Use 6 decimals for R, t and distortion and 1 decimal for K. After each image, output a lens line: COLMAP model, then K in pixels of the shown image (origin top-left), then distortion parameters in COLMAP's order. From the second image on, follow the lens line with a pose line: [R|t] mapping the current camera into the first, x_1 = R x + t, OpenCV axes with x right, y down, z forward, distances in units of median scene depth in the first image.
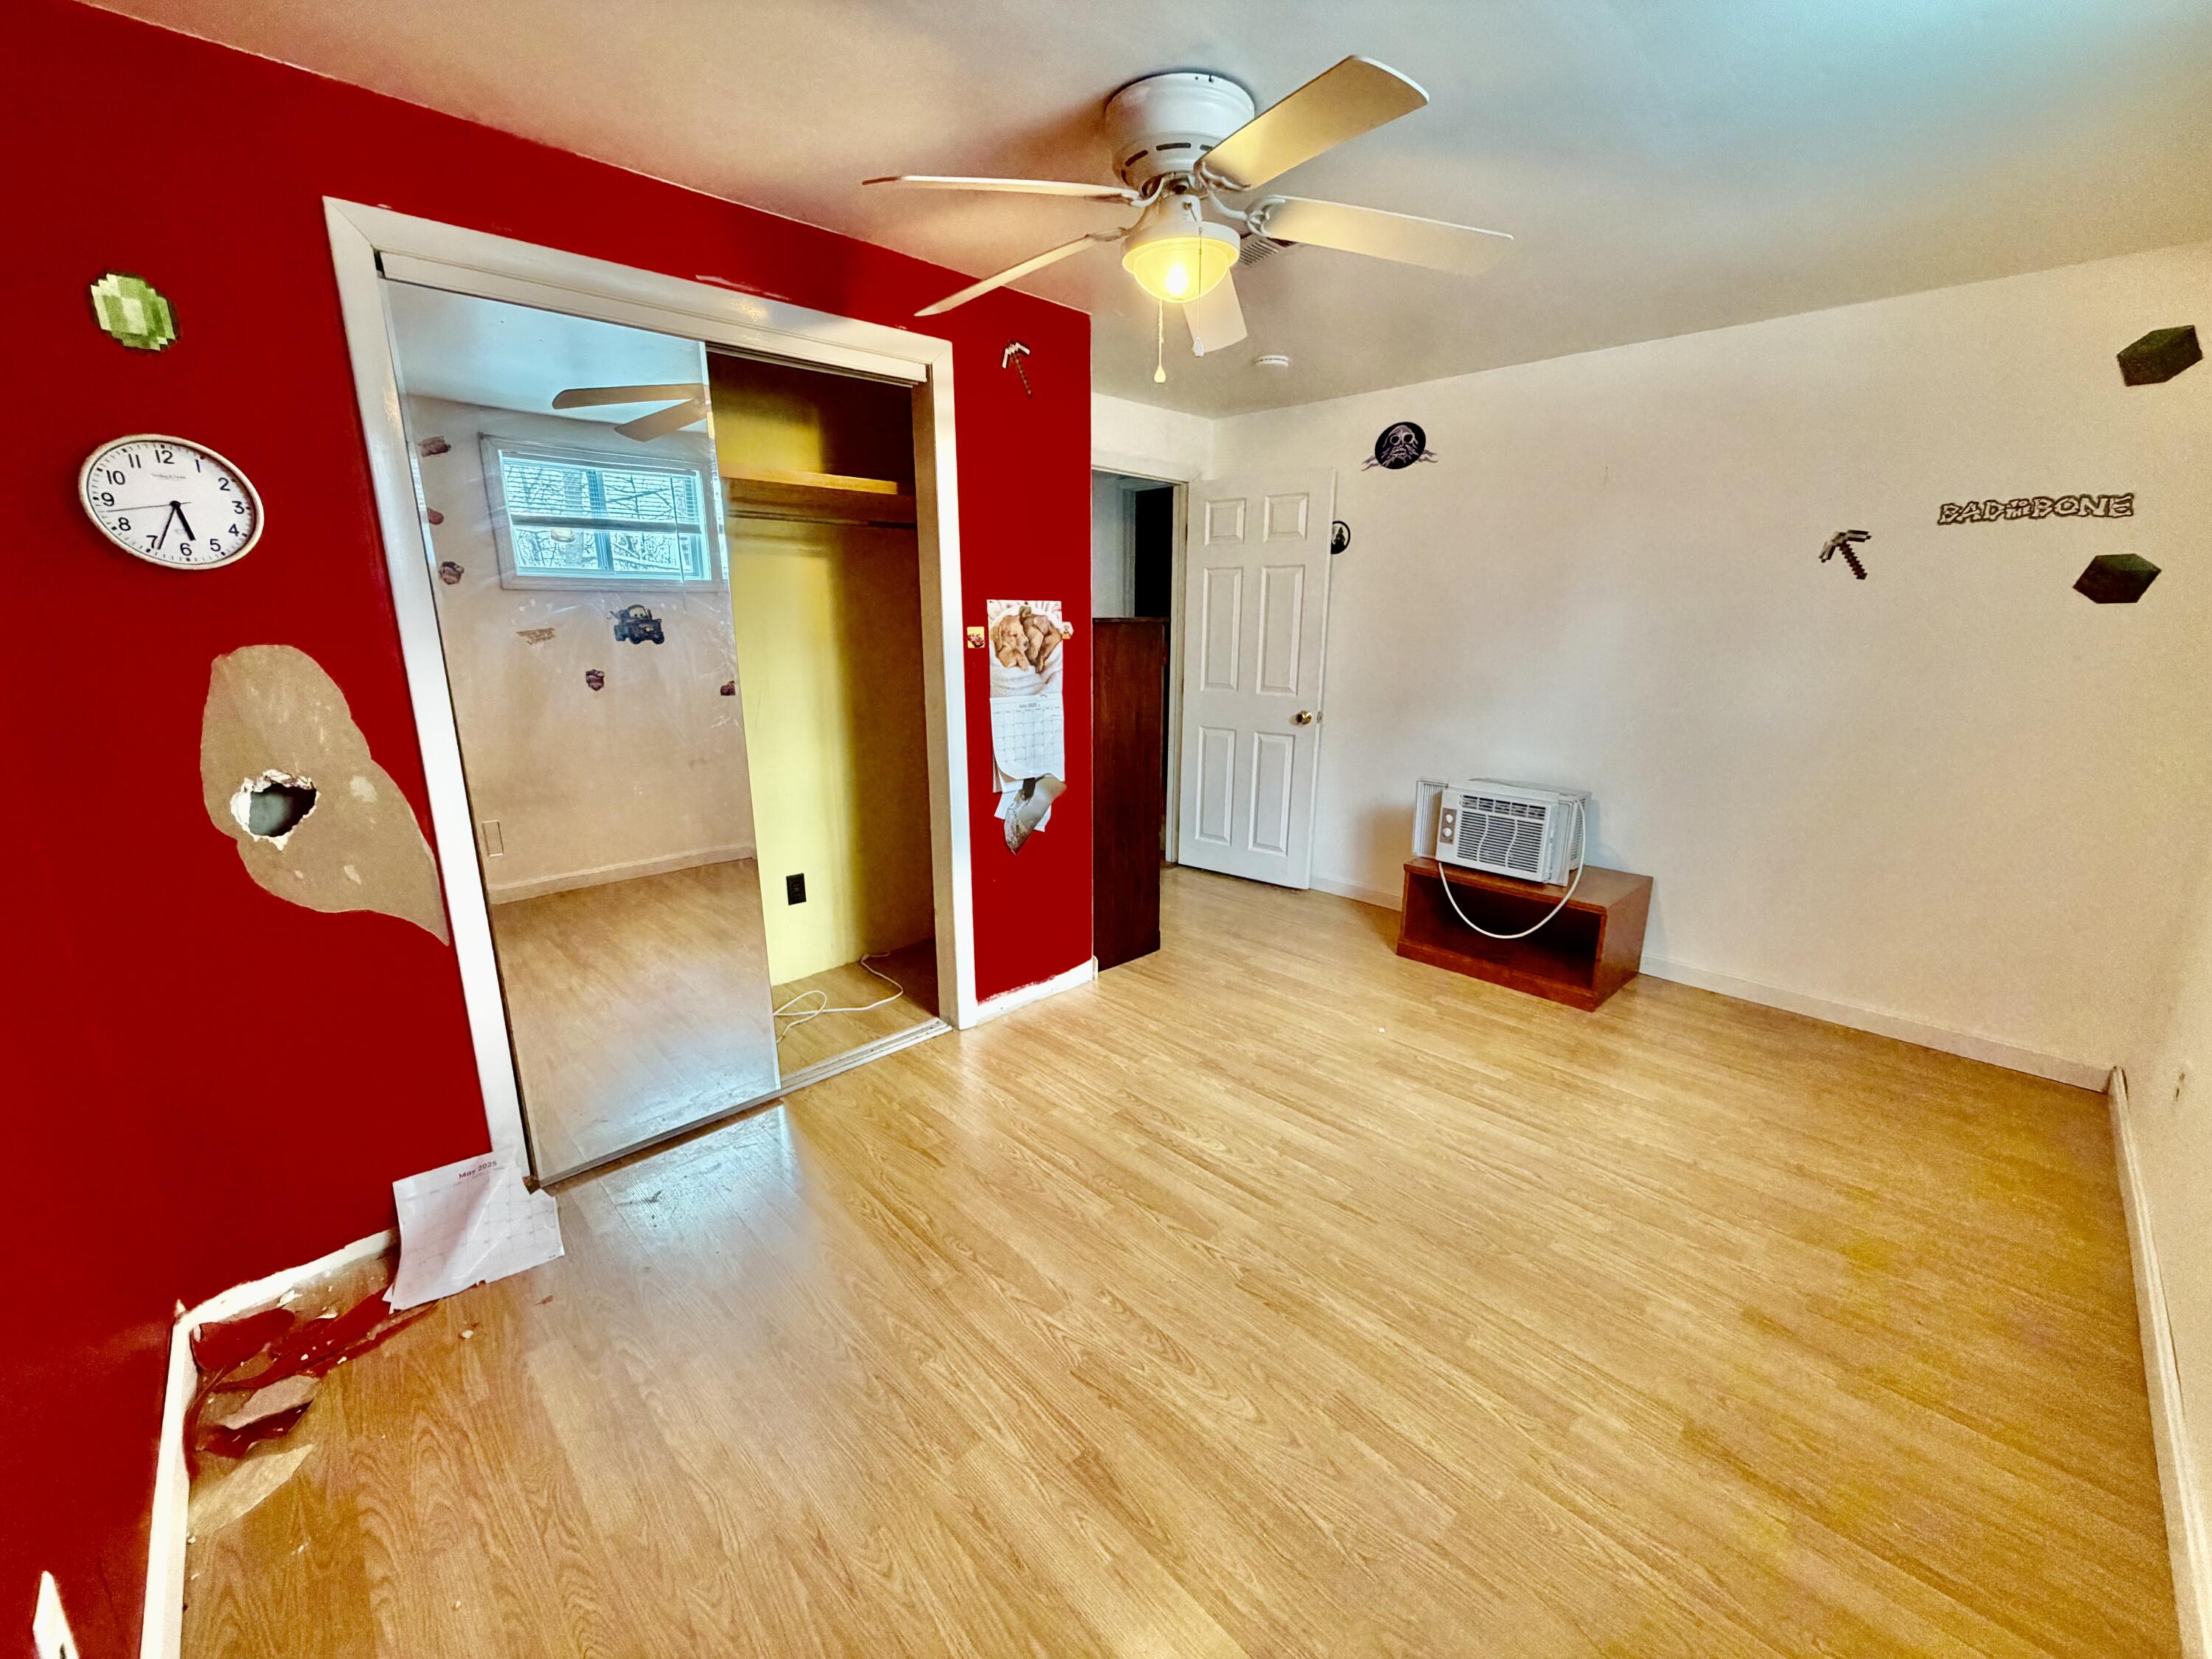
lens RADIAL K [[884.3, 0, 1103.4], [0, 884.3, 831.9], [0, 0, 1]] dist [-0.000686, -0.000112]
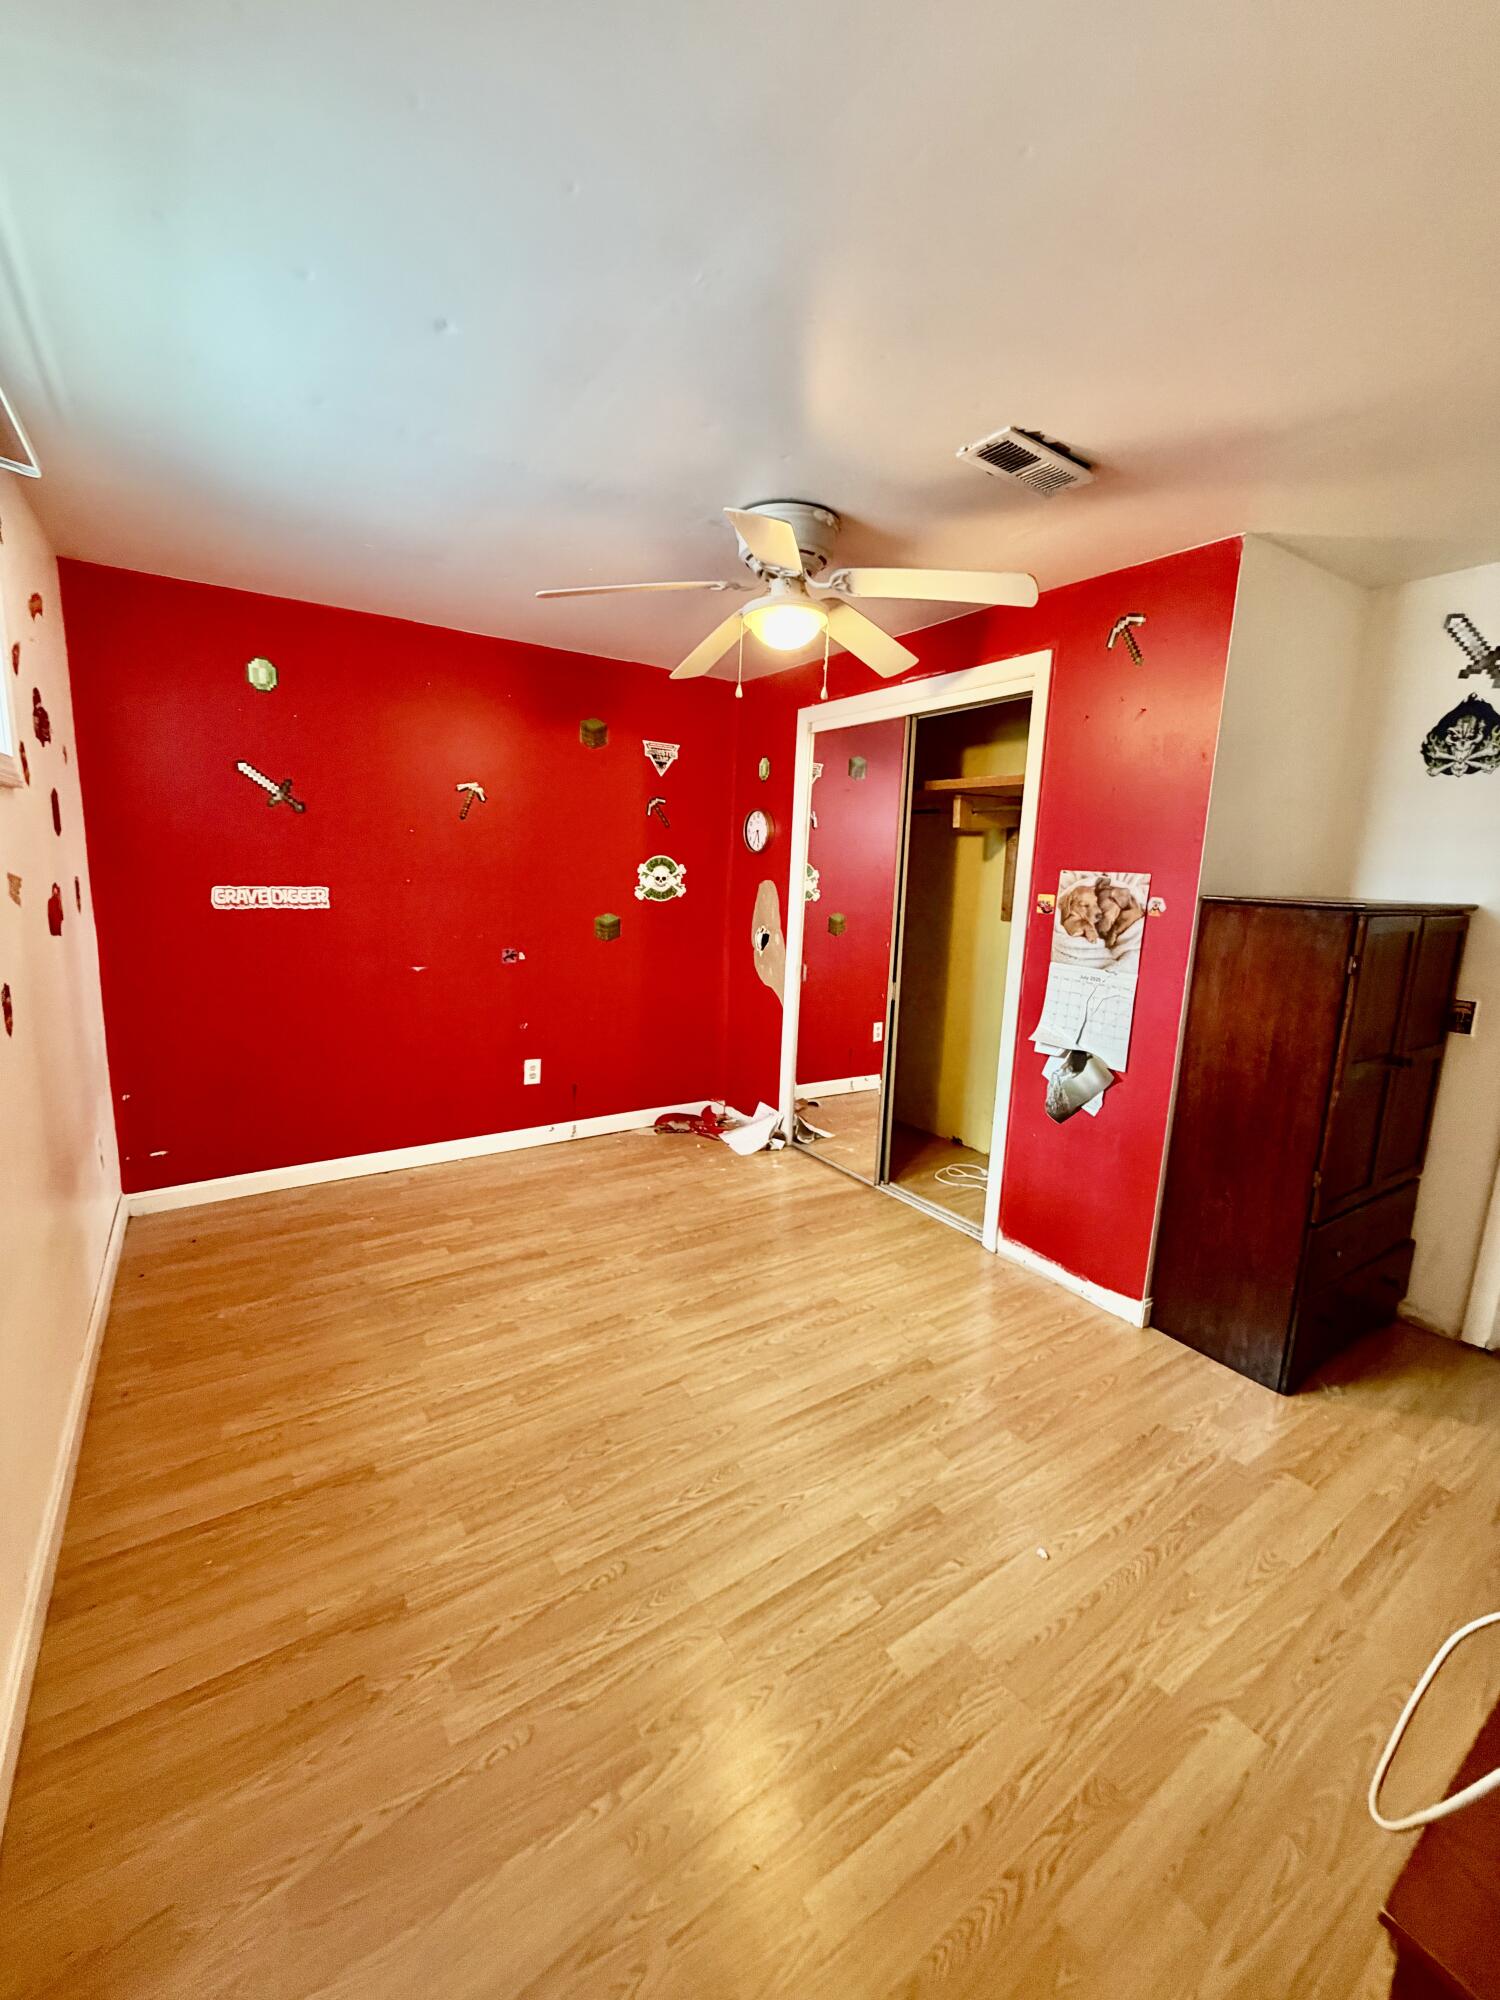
lens RADIAL K [[799.6, 0, 750.0], [0, 799.6, 1000.0], [0, 0, 1]] dist [-0.000686, -0.000112]
pose [[-0.176094, 0.164506, -0.970530, 1.039642], [-0.268435, 0.940545, 0.208129, -0.253025], [0.947066, 0.297174, -0.121465, 0.949559]]
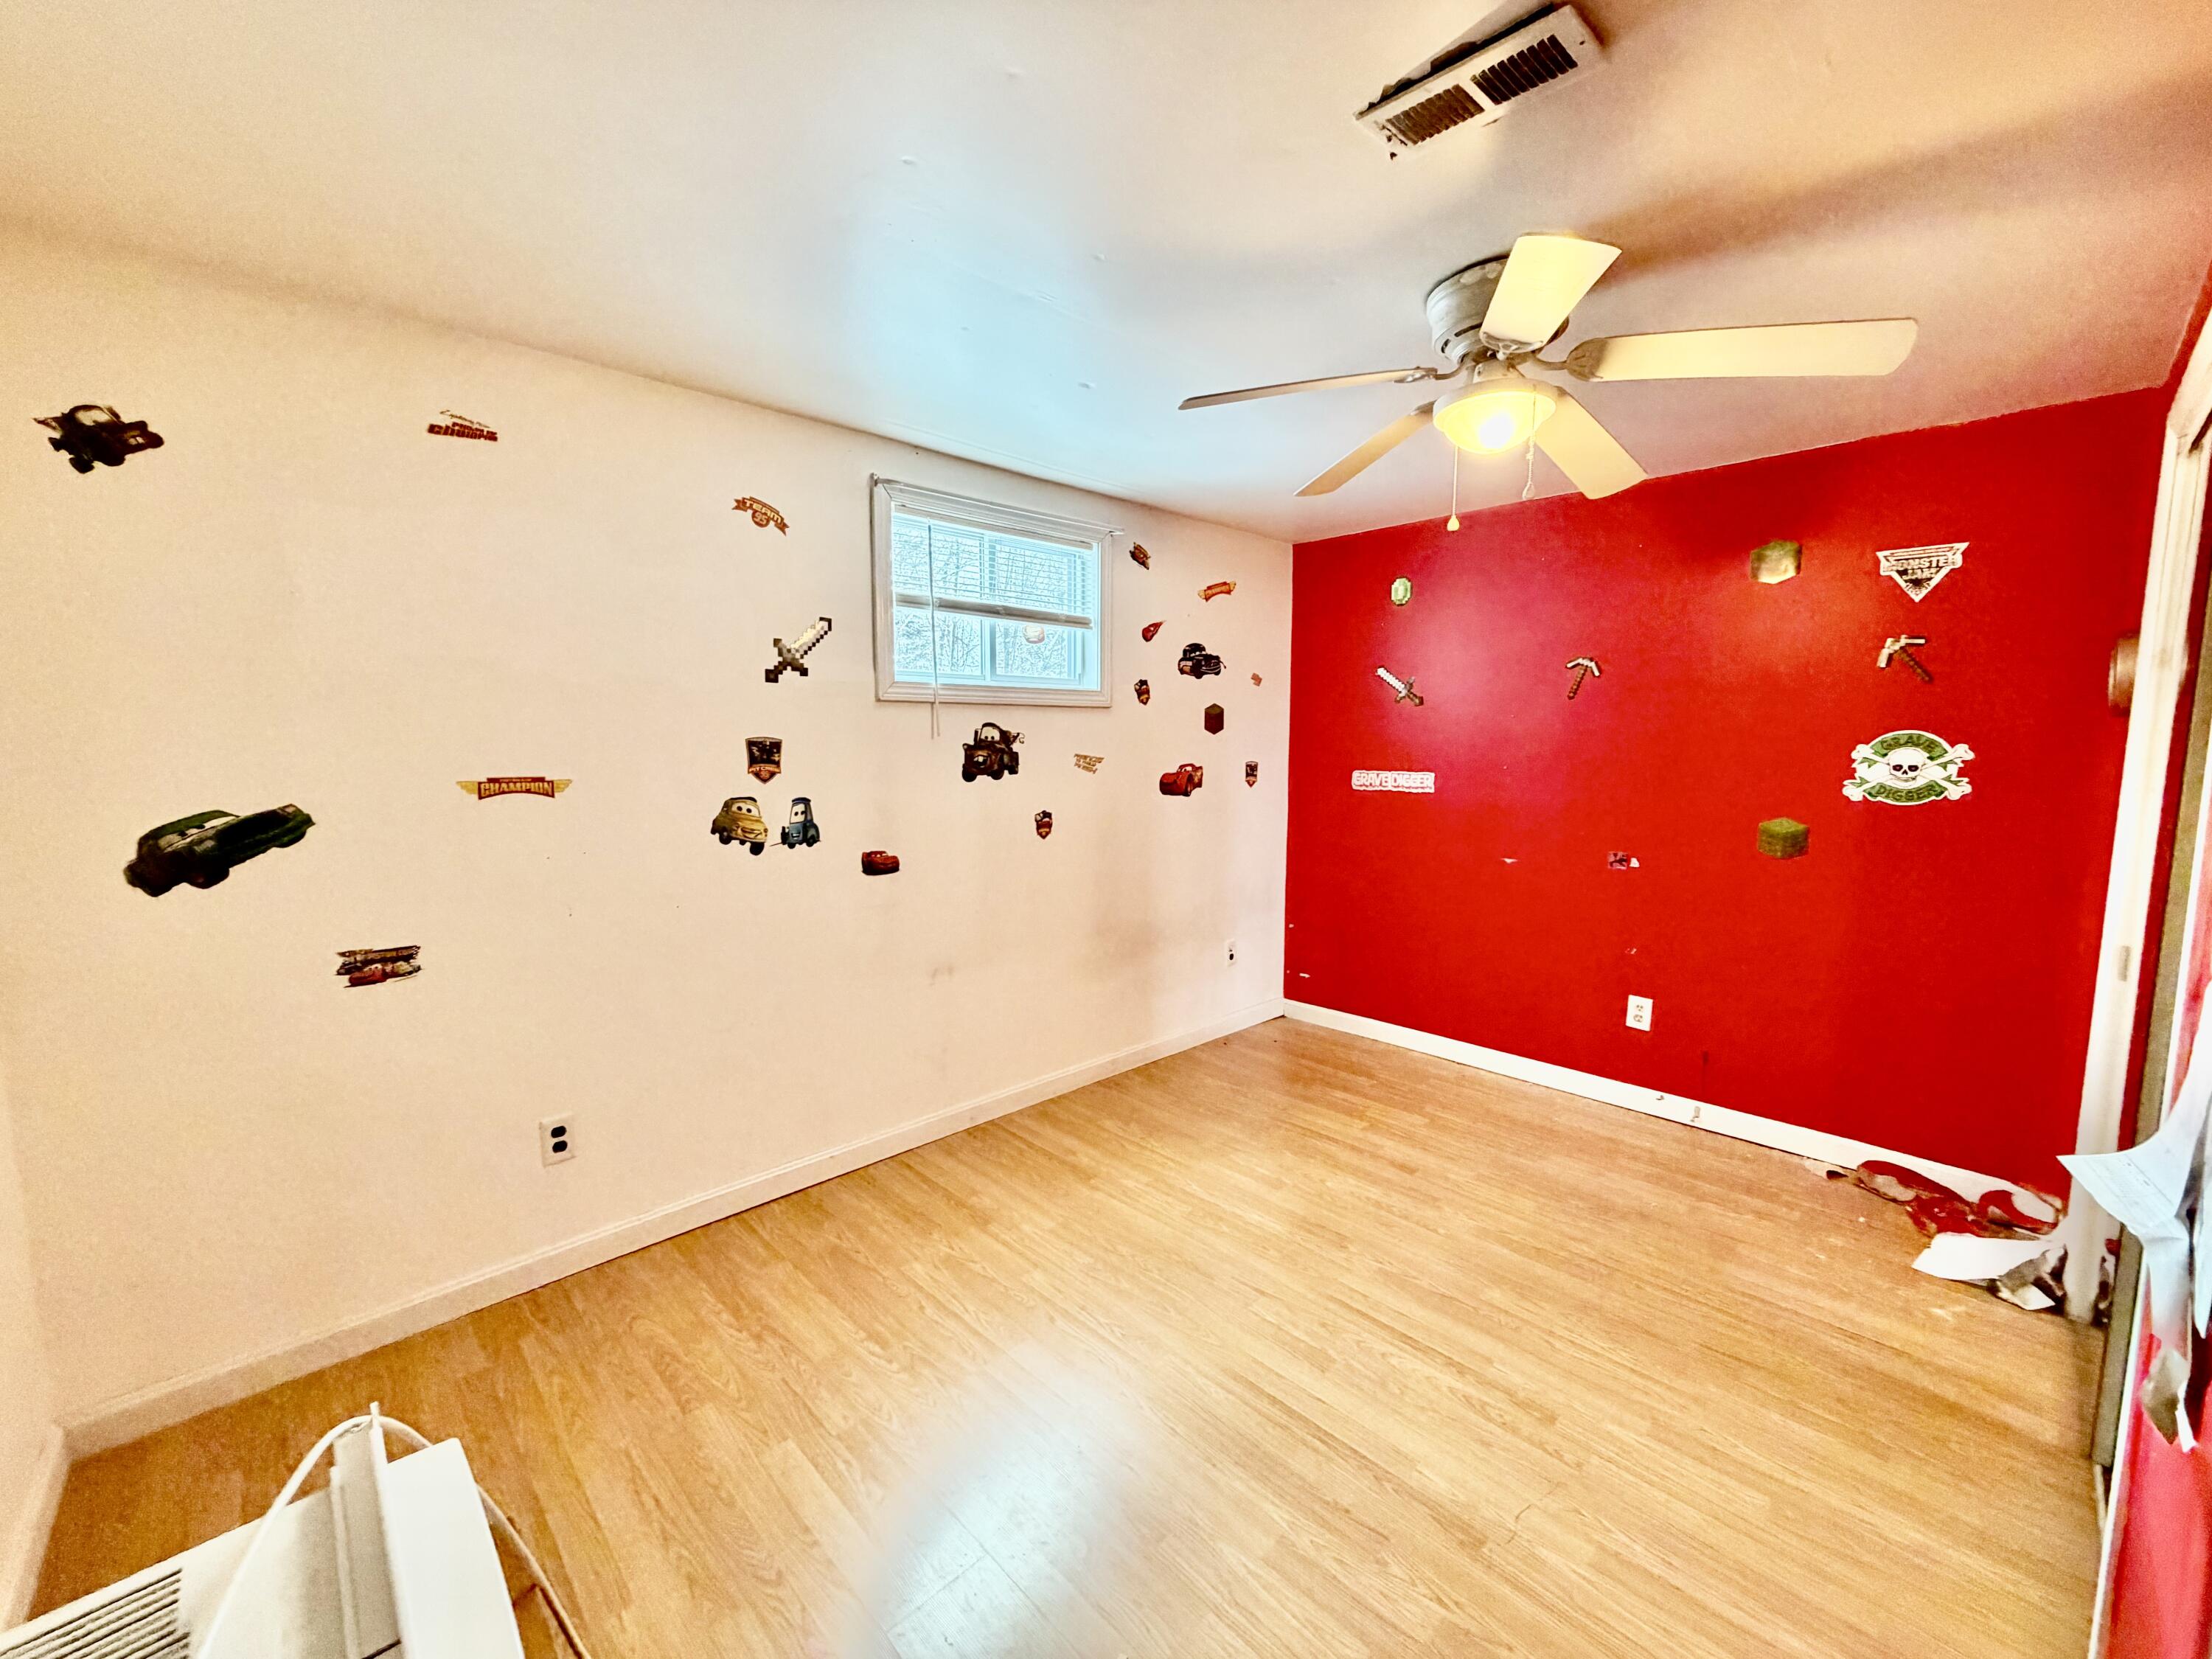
lens RADIAL K [[884.3, 0, 1103.4], [0, 884.3, 831.9], [0, 0, 1]] dist [-0.000686, -0.000112]
pose [[-0.999977, -0.001277, 0.006710, 0.401727], [0.001076, 0.940652, 0.339372, -0.403329], [-0.006745, 0.339371, -0.940628, 1.601135]]
